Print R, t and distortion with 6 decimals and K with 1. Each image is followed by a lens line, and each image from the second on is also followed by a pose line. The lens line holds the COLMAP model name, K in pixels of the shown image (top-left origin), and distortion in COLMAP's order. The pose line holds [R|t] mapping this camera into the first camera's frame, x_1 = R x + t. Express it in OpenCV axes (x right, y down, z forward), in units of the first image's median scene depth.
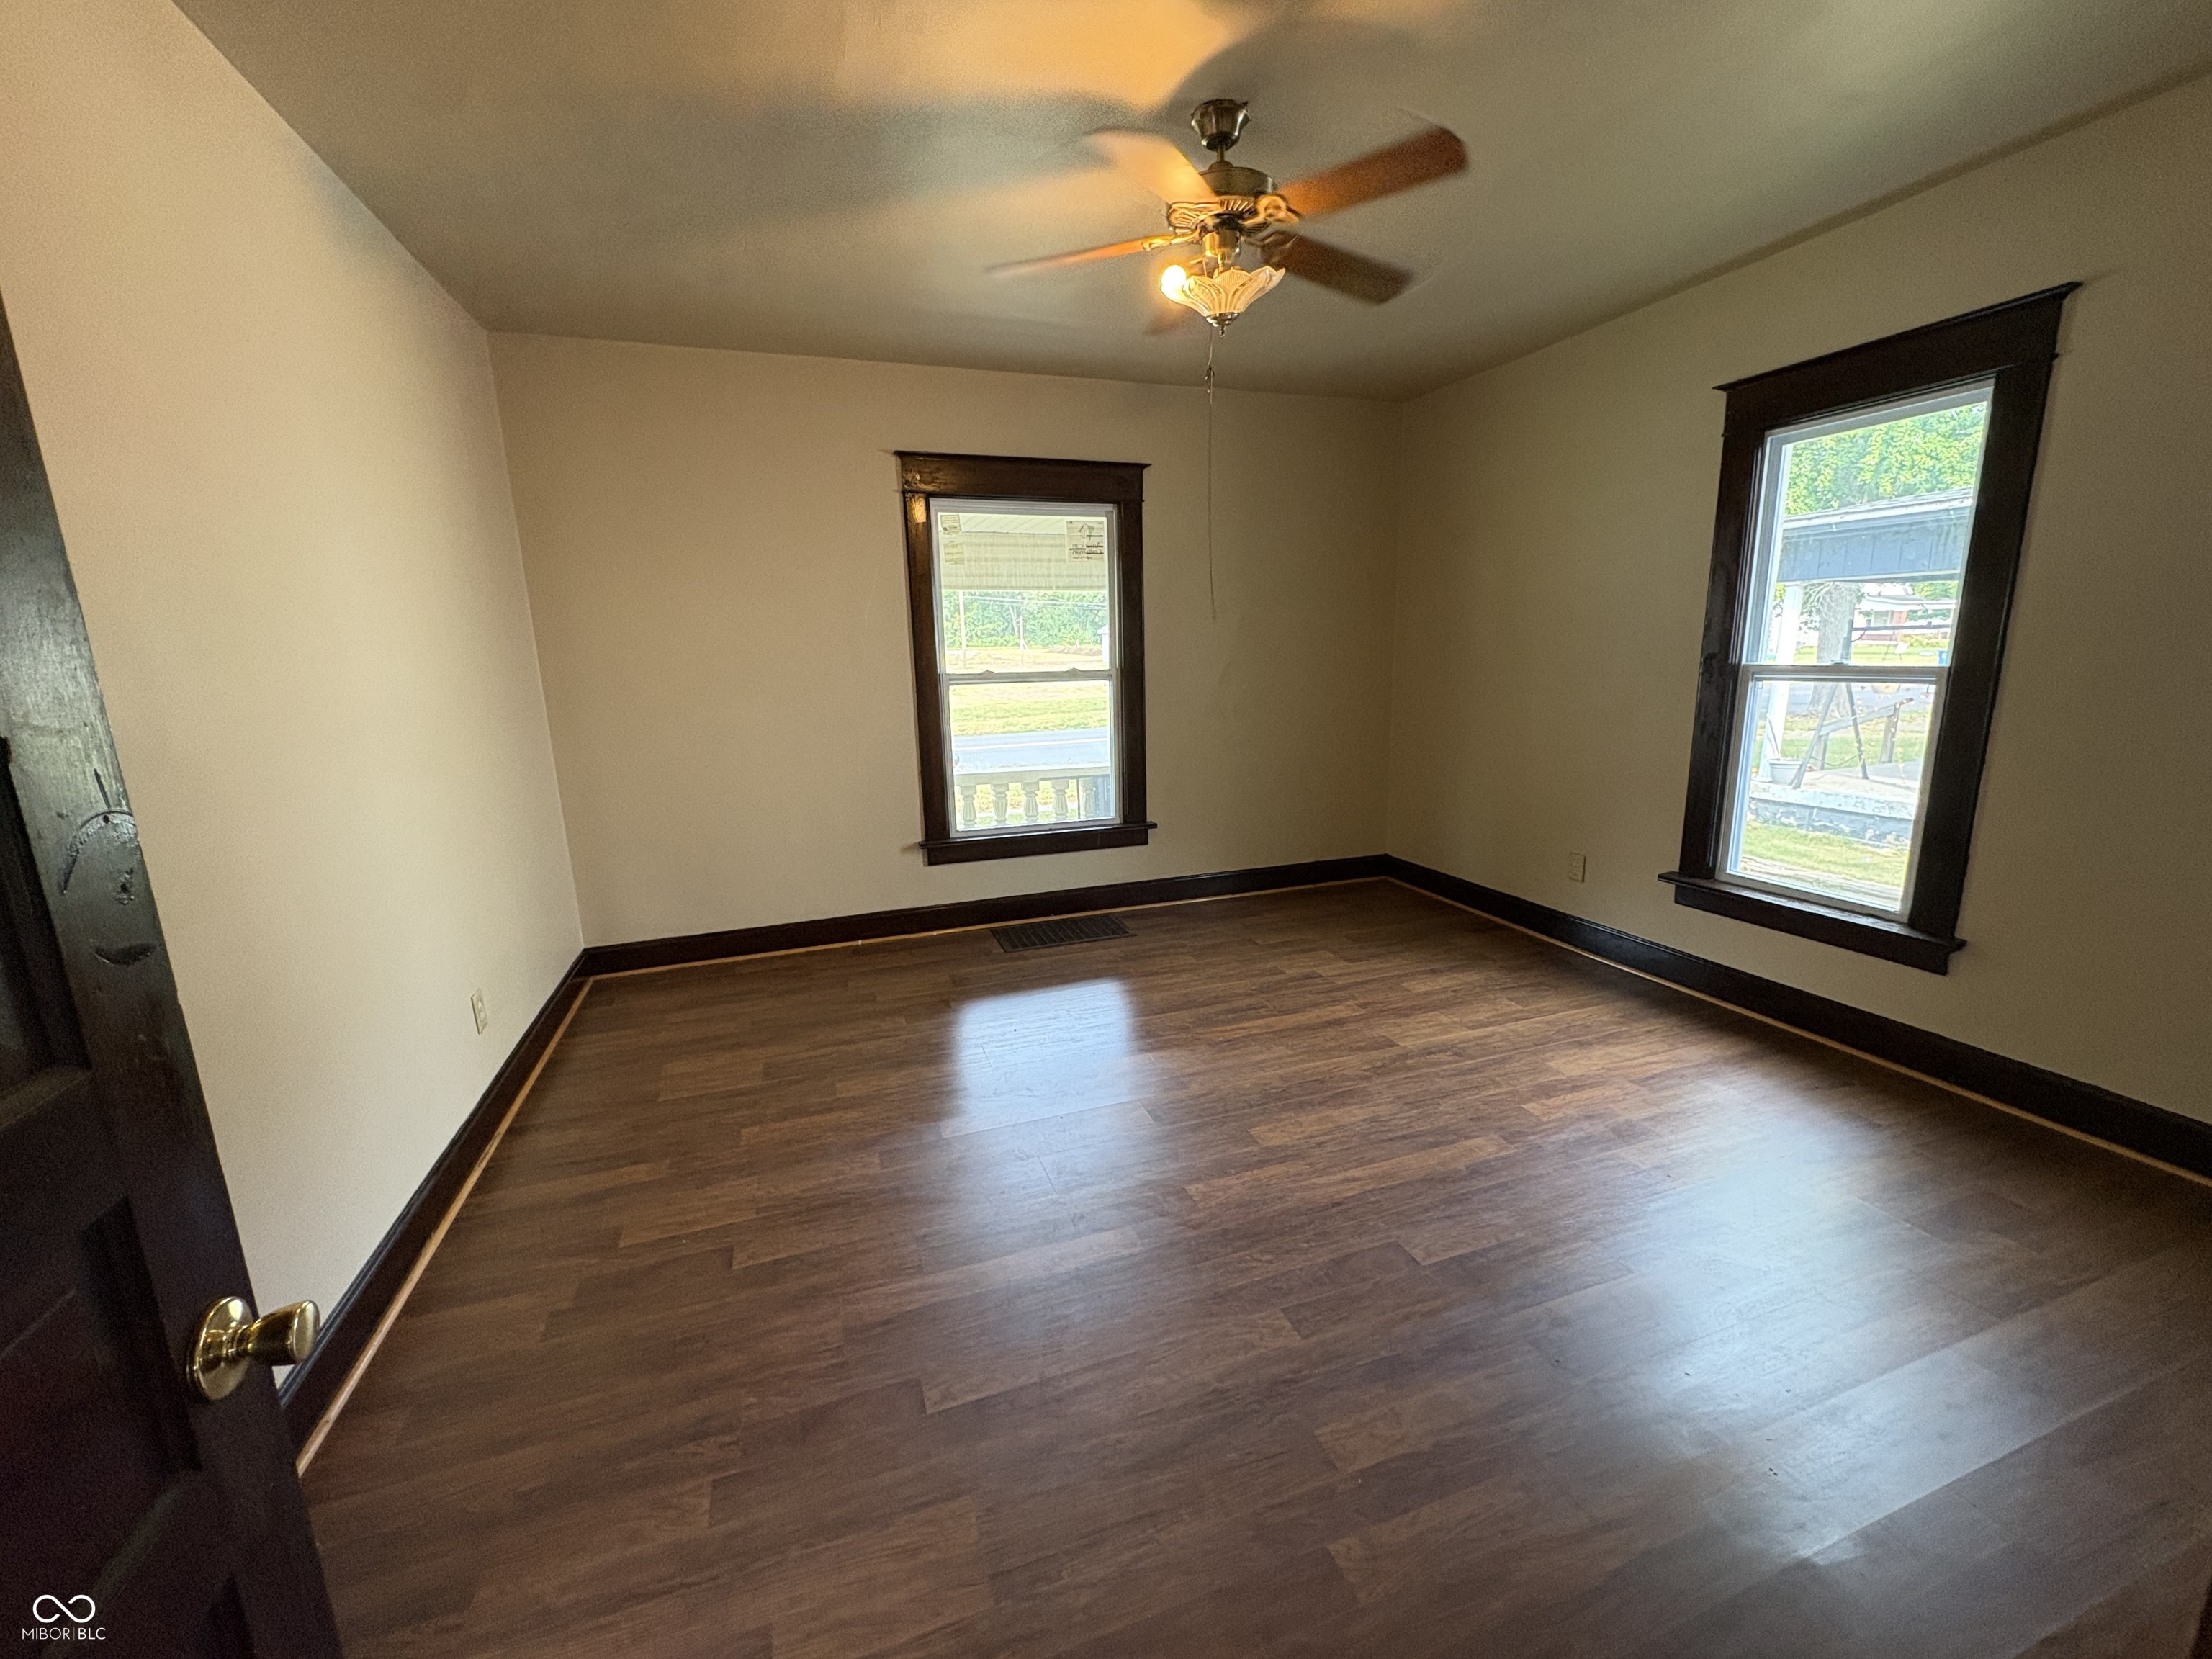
lens RADIAL K [[875.7, 0, 1106.0], [0, 875.7, 829.5], [0, 0, 1]] dist [-0.001177, -0.000076]
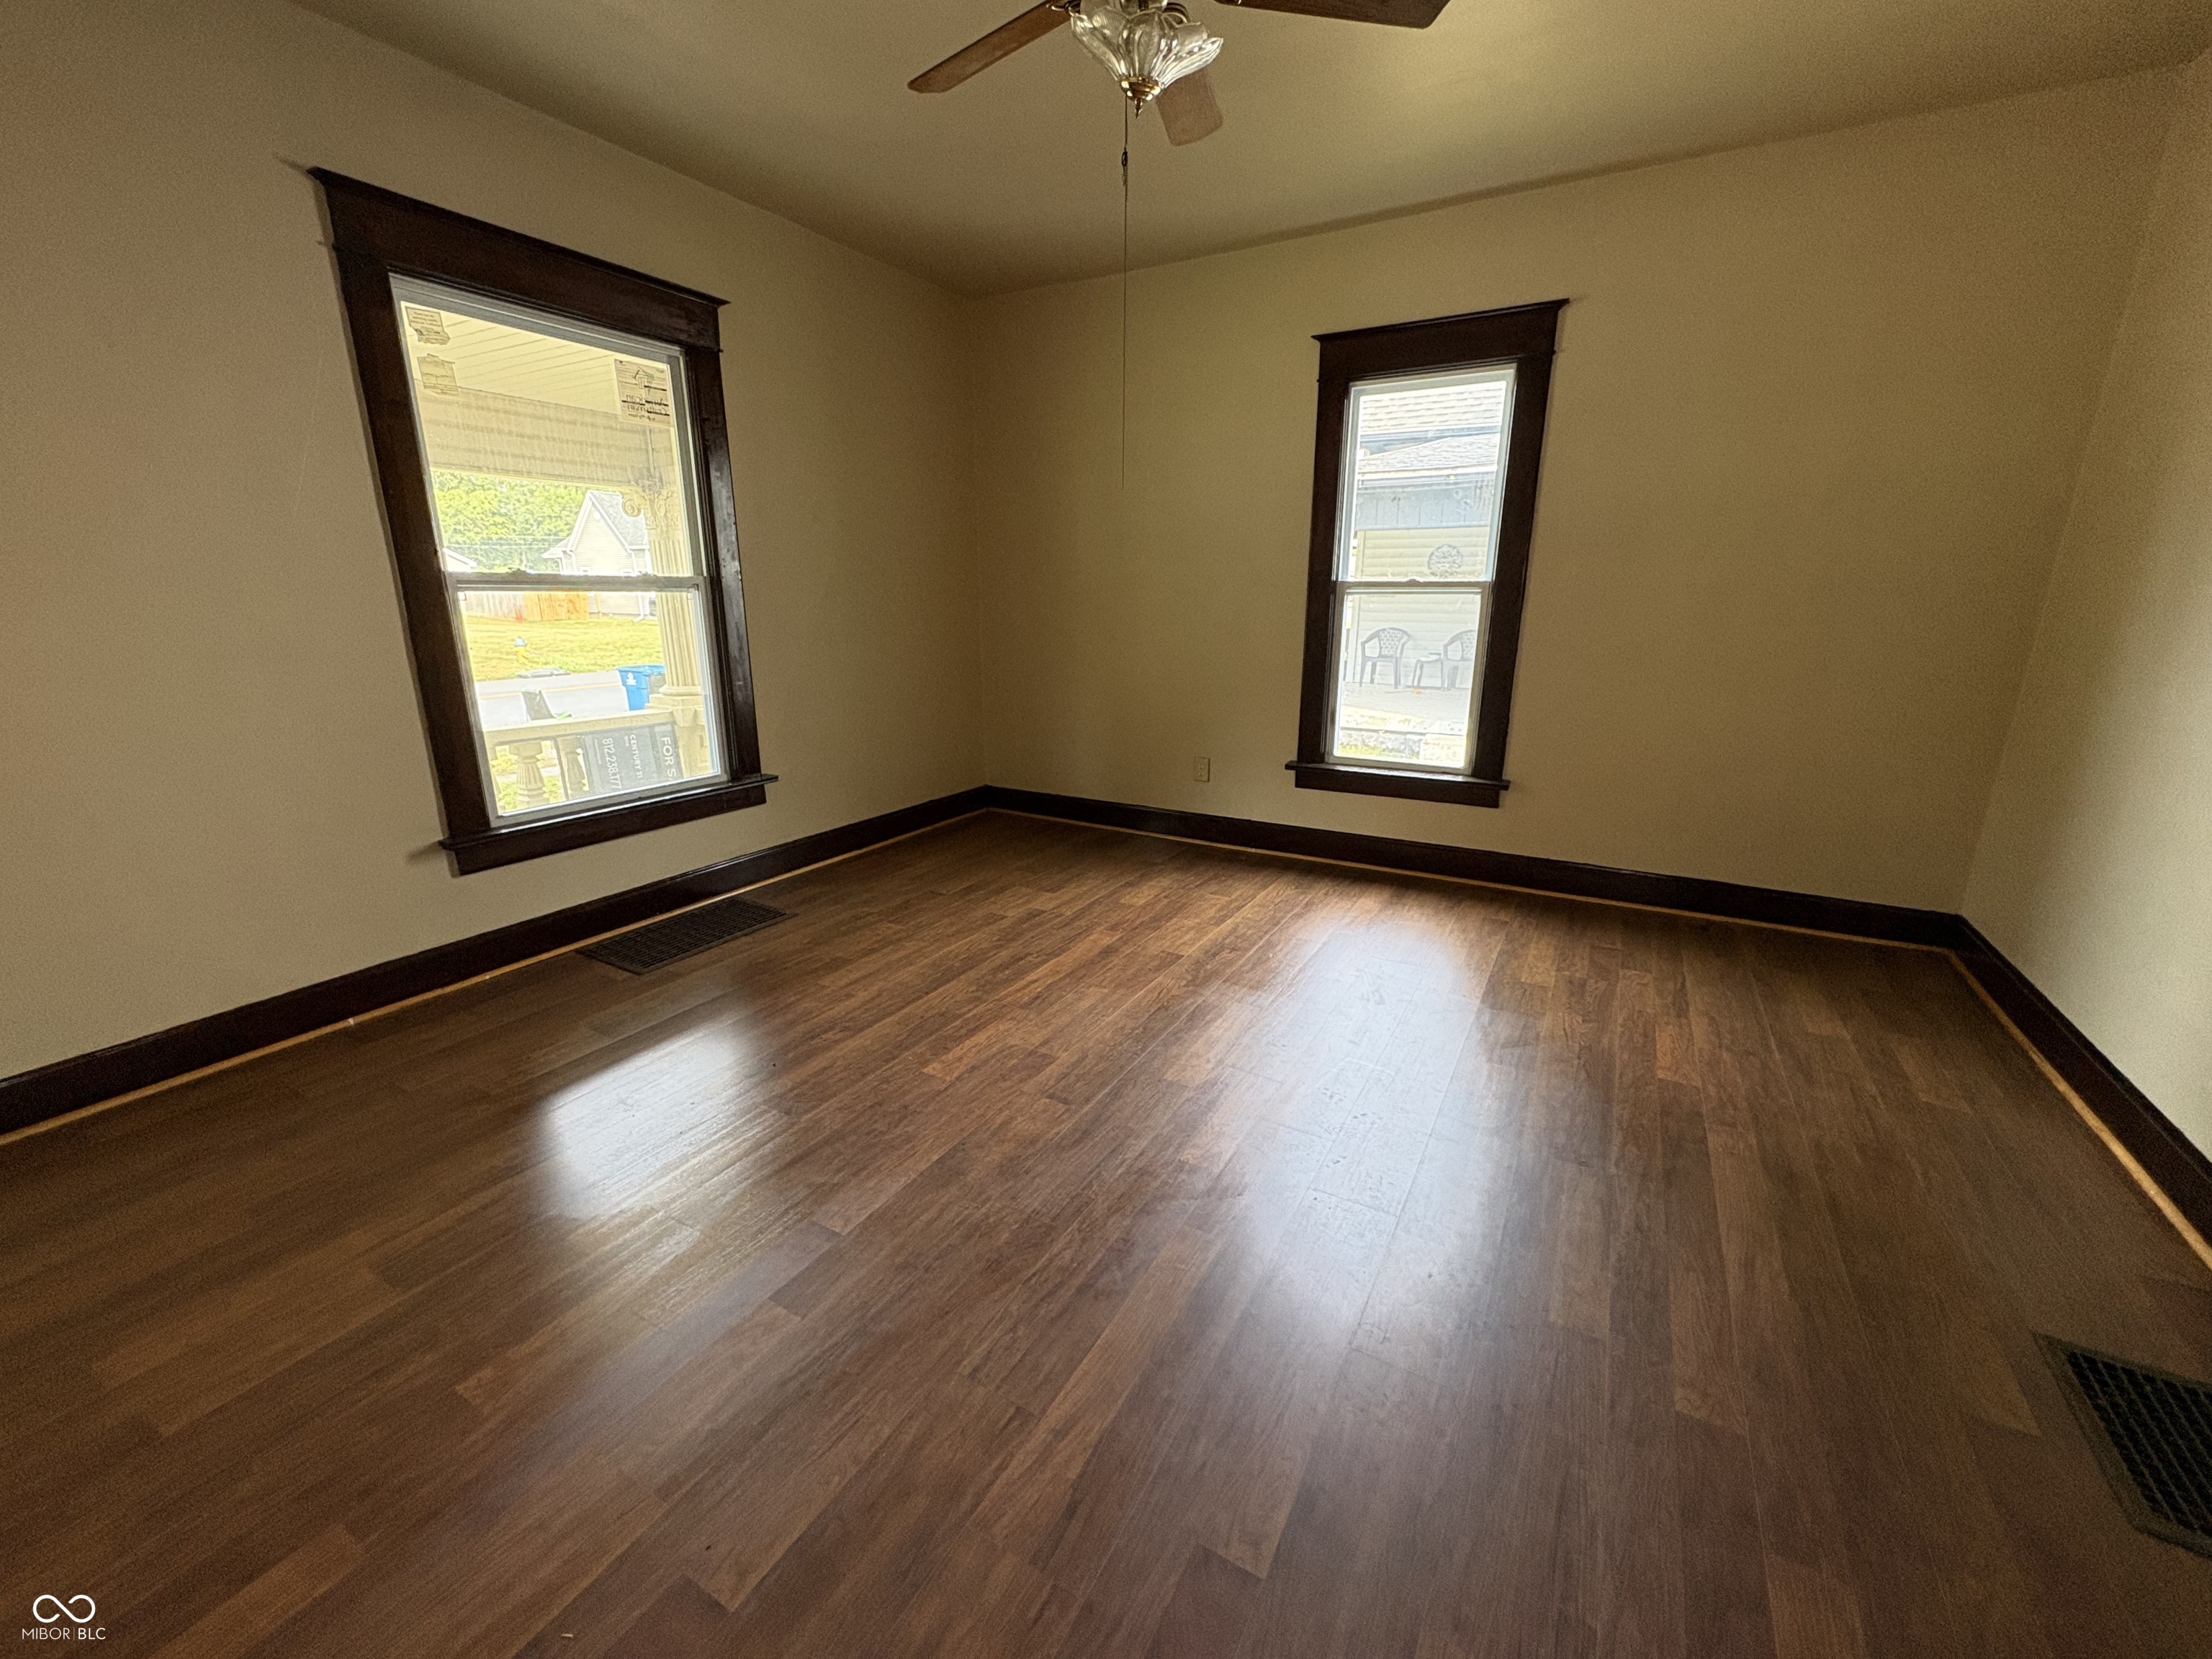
lens RADIAL K [[875.7, 0, 1106.0], [0, 875.7, 829.5], [0, 0, 1]] dist [-0.001177, -0.000076]
pose [[0.760948, -0.146520, 0.632052, -0.296826], [0.111860, 0.989207, 0.094642, -0.000171], [-0.639097, -0.001316, 0.769125, 0.249619]]
